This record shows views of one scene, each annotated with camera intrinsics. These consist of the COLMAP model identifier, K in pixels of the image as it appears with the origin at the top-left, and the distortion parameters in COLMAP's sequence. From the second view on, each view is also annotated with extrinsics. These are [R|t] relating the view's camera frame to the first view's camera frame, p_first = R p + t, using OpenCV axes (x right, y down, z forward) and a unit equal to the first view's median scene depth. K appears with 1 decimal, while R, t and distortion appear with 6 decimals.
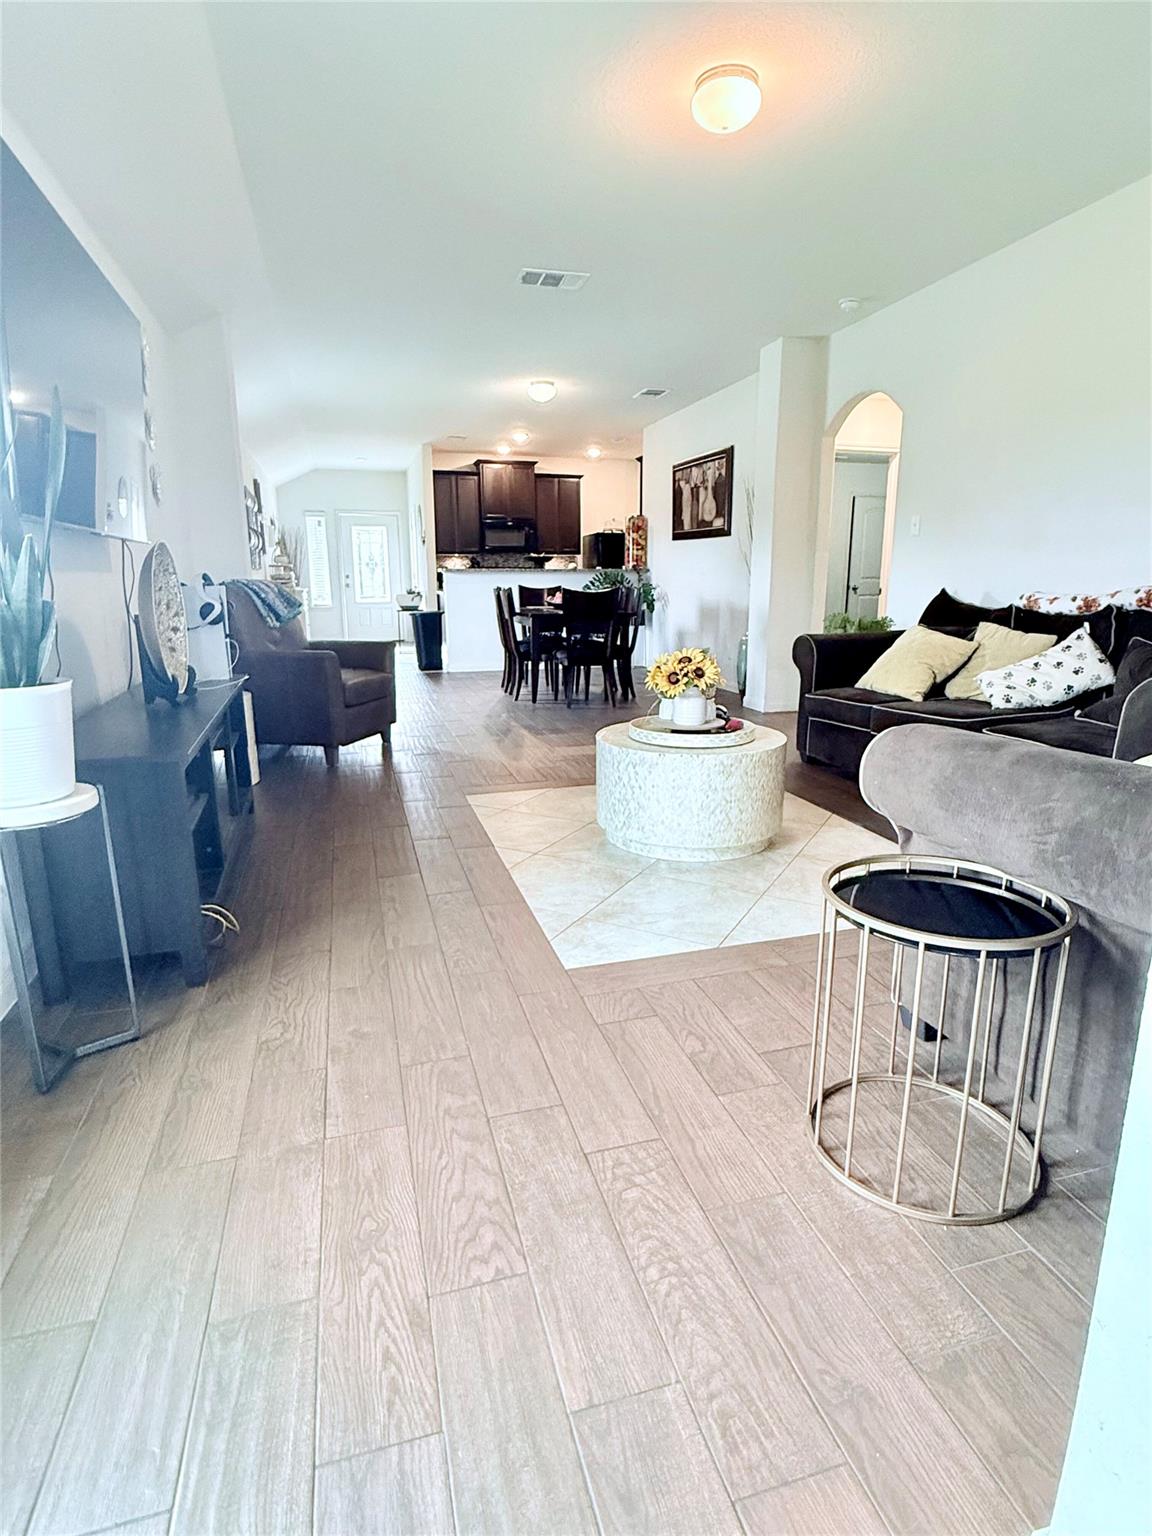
lens RADIAL K [[812.1, 0, 577.1], [0, 812.1, 765.1], [0, 0, 1]] dist [-0.001011, 0.000570]
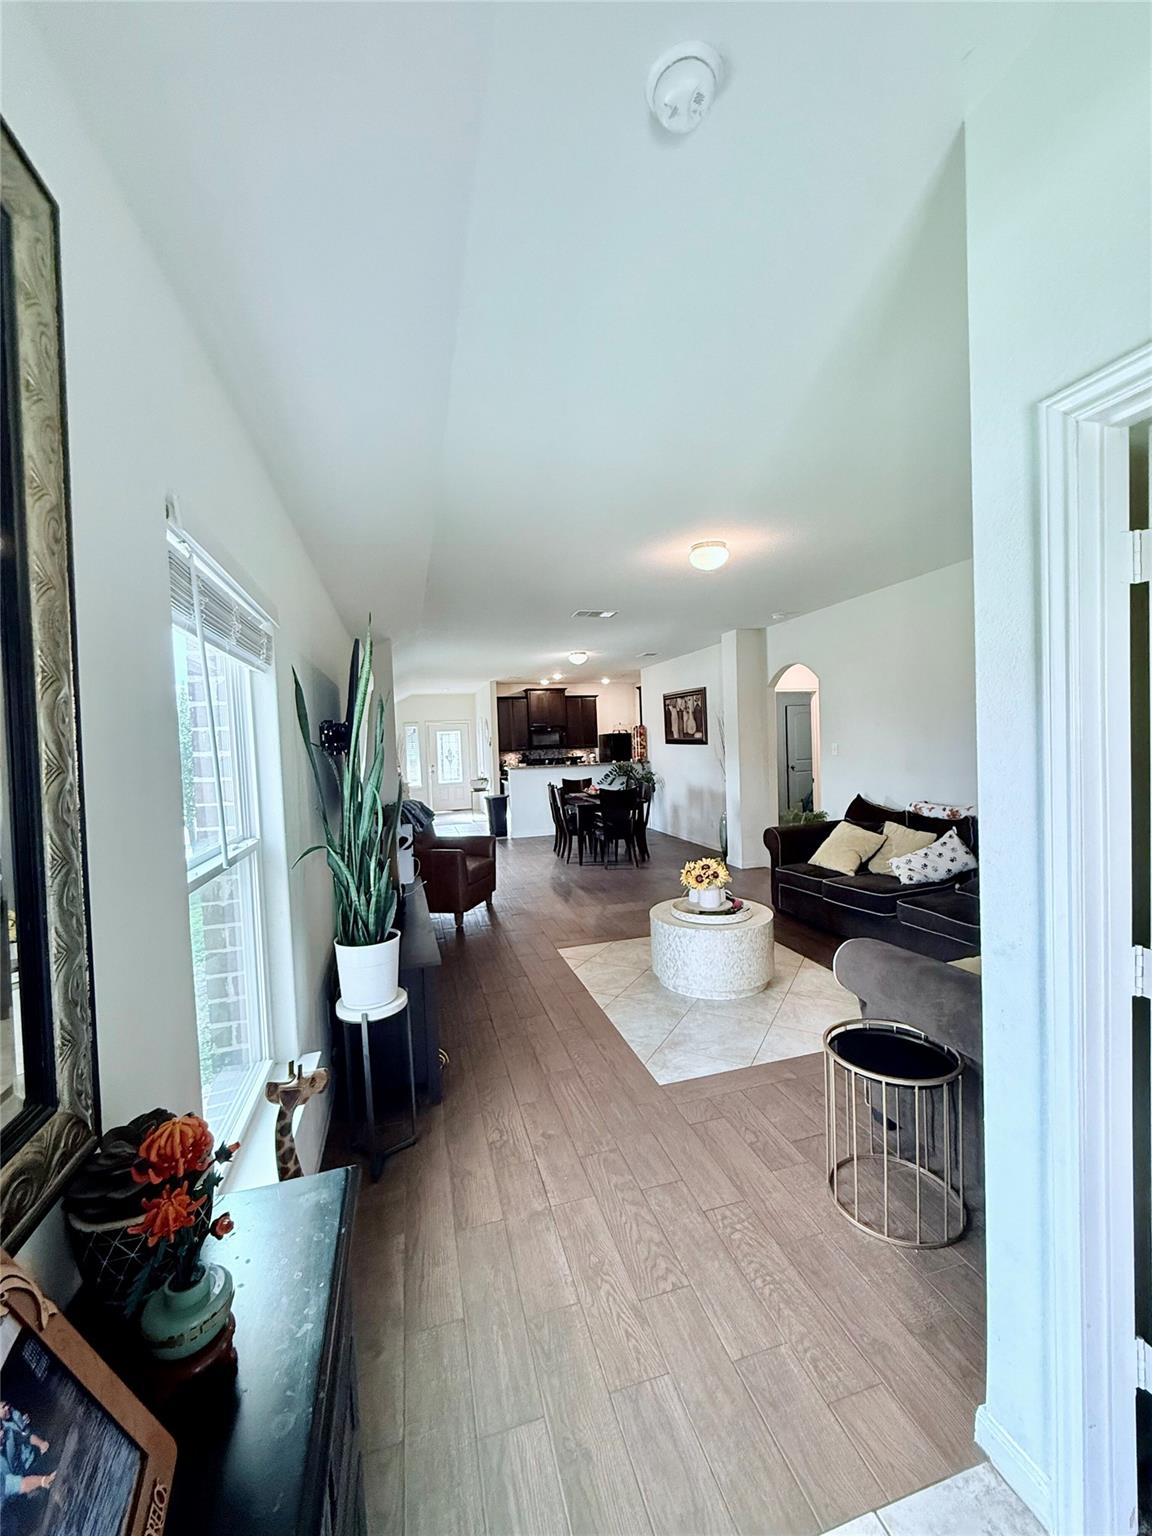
lens RADIAL K [[612.8, 0, 577.9], [0, 612.8, 763.0], [0, 0, 1]] dist [-0.001162, -0.000292]
pose [[0.999391, -0.034523, -0.005053, -0.120653], [0.032919, 0.980972, -0.191336, -0.121907], [0.011563, 0.191054, 0.981512, -0.261062]]
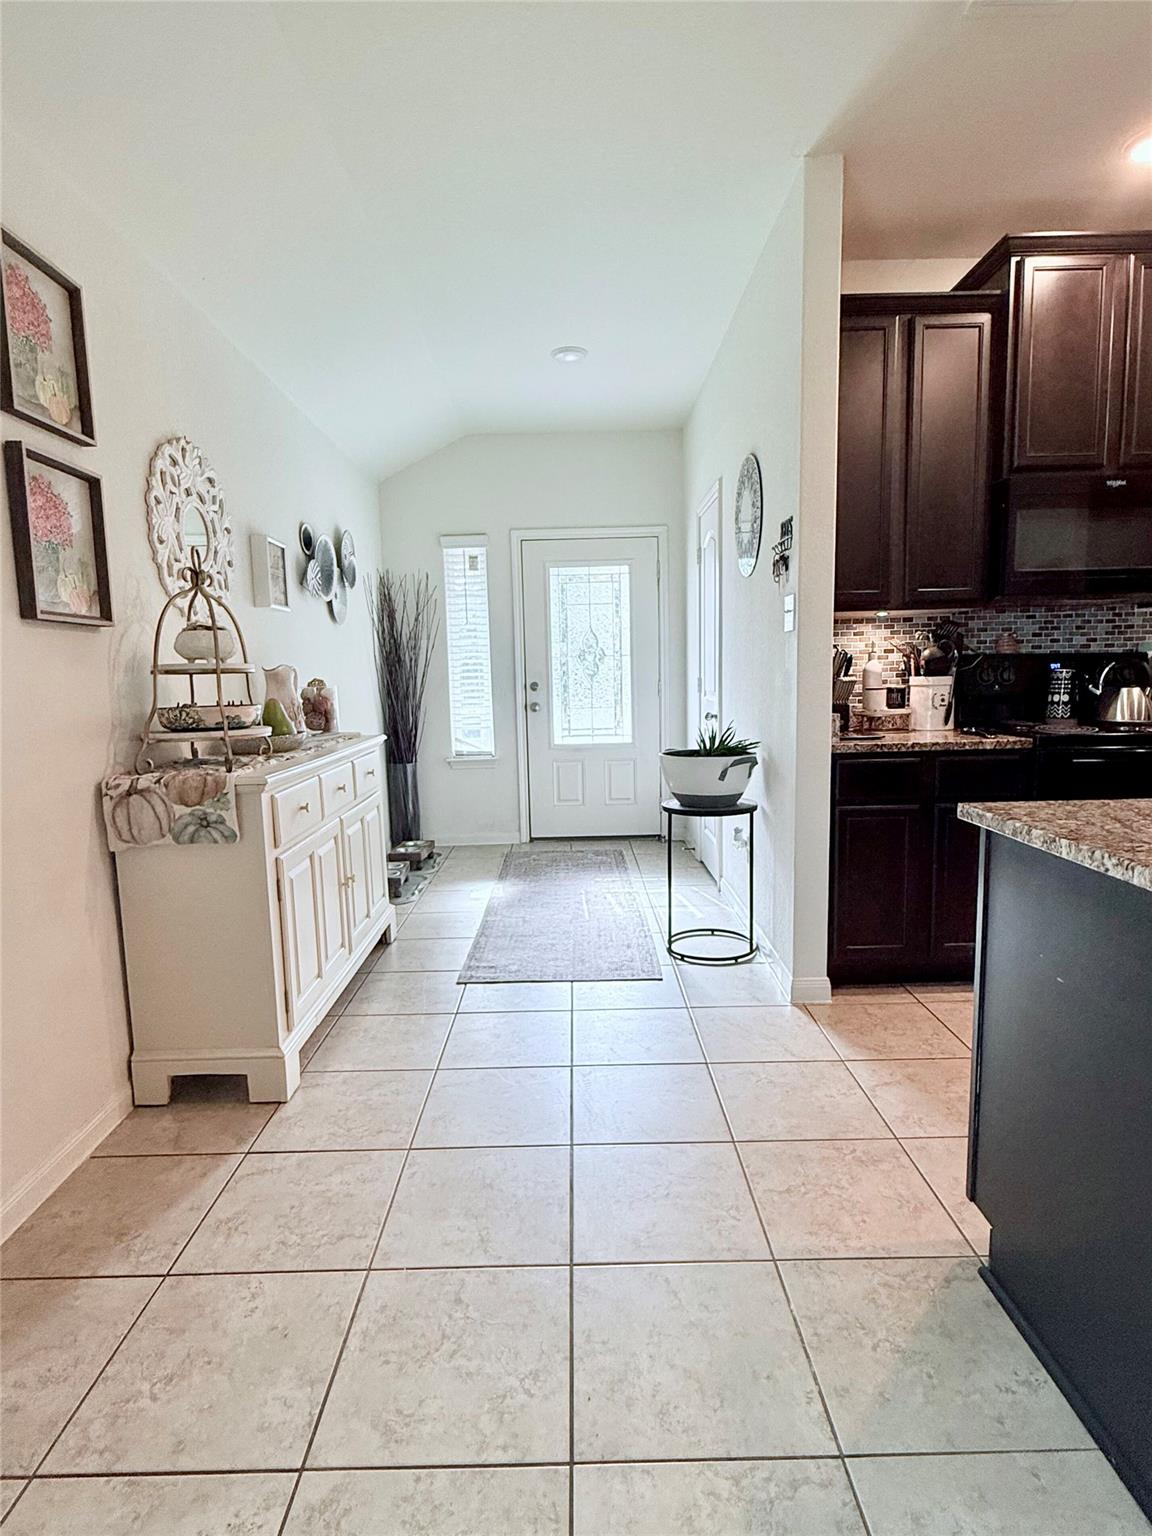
lens RADIAL K [[785.4, 0, 576.2], [0, 785.4, 767.6], [0, 0, 1]] dist [0.000277, 0.000131]
pose [[0.962272, 0.015187, -0.271665, -0.772713], [-0.043105, 0.994341, -0.097095, -0.775394], [0.268653, 0.105142, 0.957482, 3.181574]]
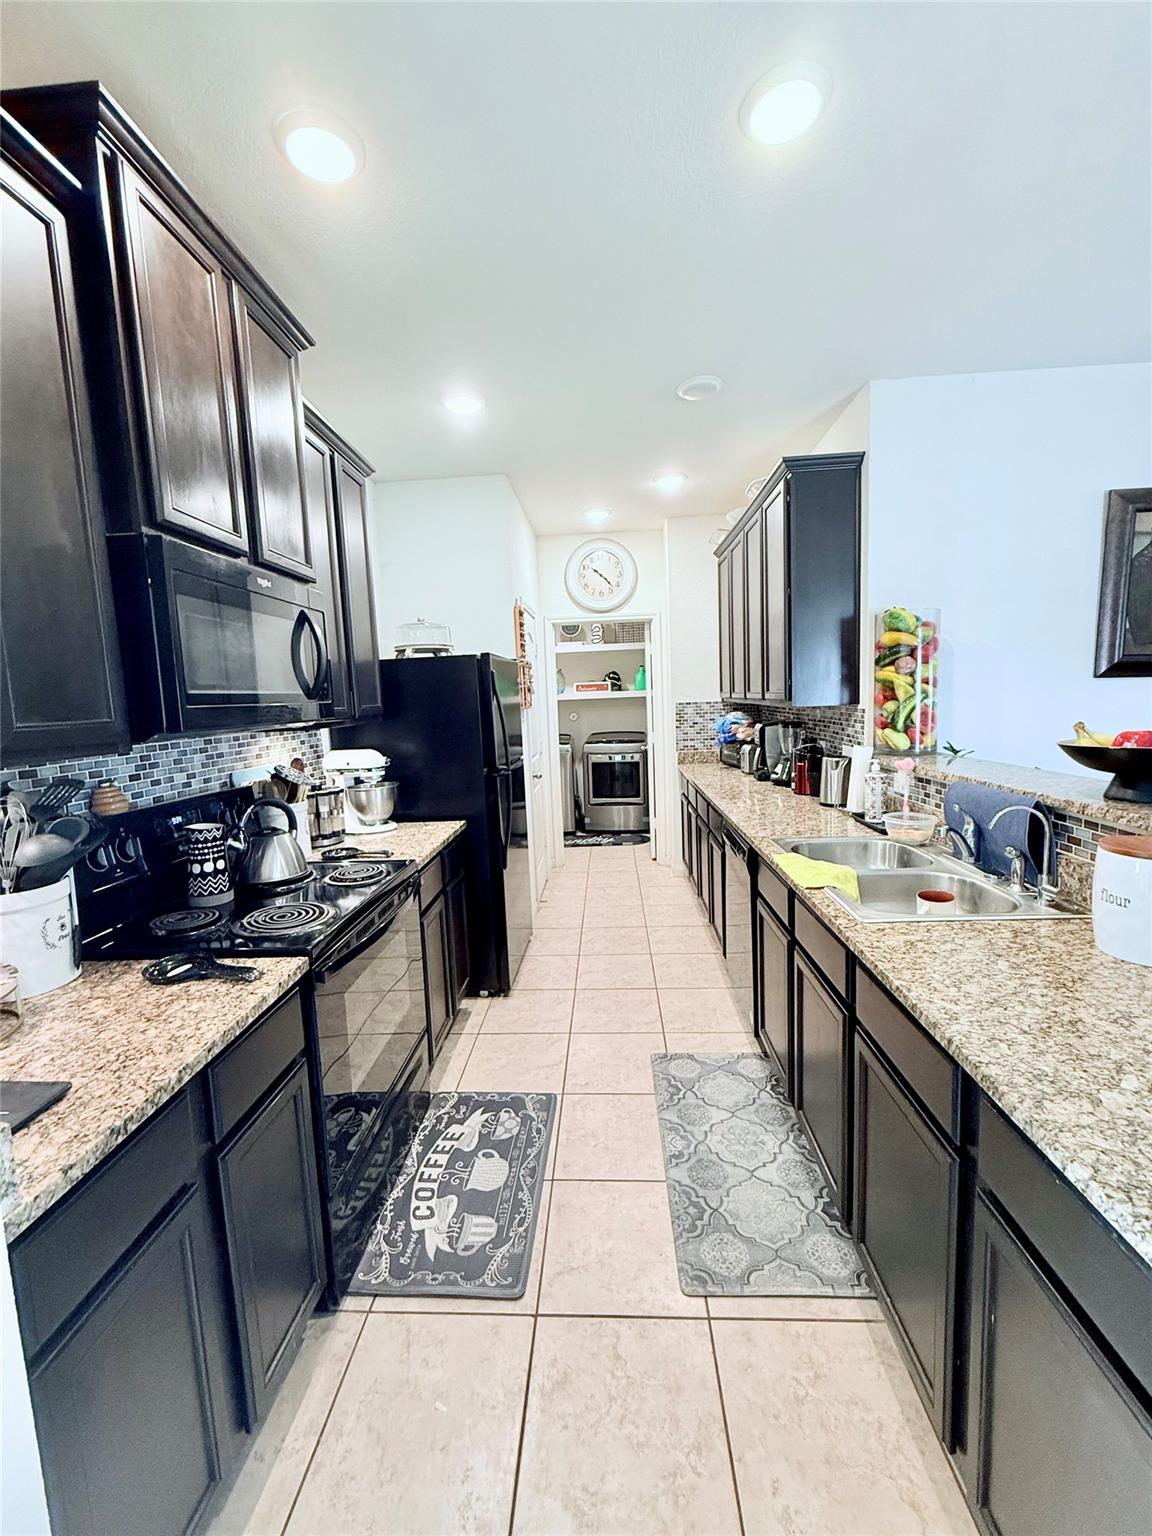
lens RADIAL K [[612.8, 0, 580.4], [0, 612.8, 762.7], [0, 0, 1]] dist [-0.001162, -0.000292]
pose [[0.316310, -0.110679, 0.942177, -0.872910], [0.257159, 0.965988, 0.027142, -1.048580], [-0.913136, 0.233704, 0.334014, 3.895864]]
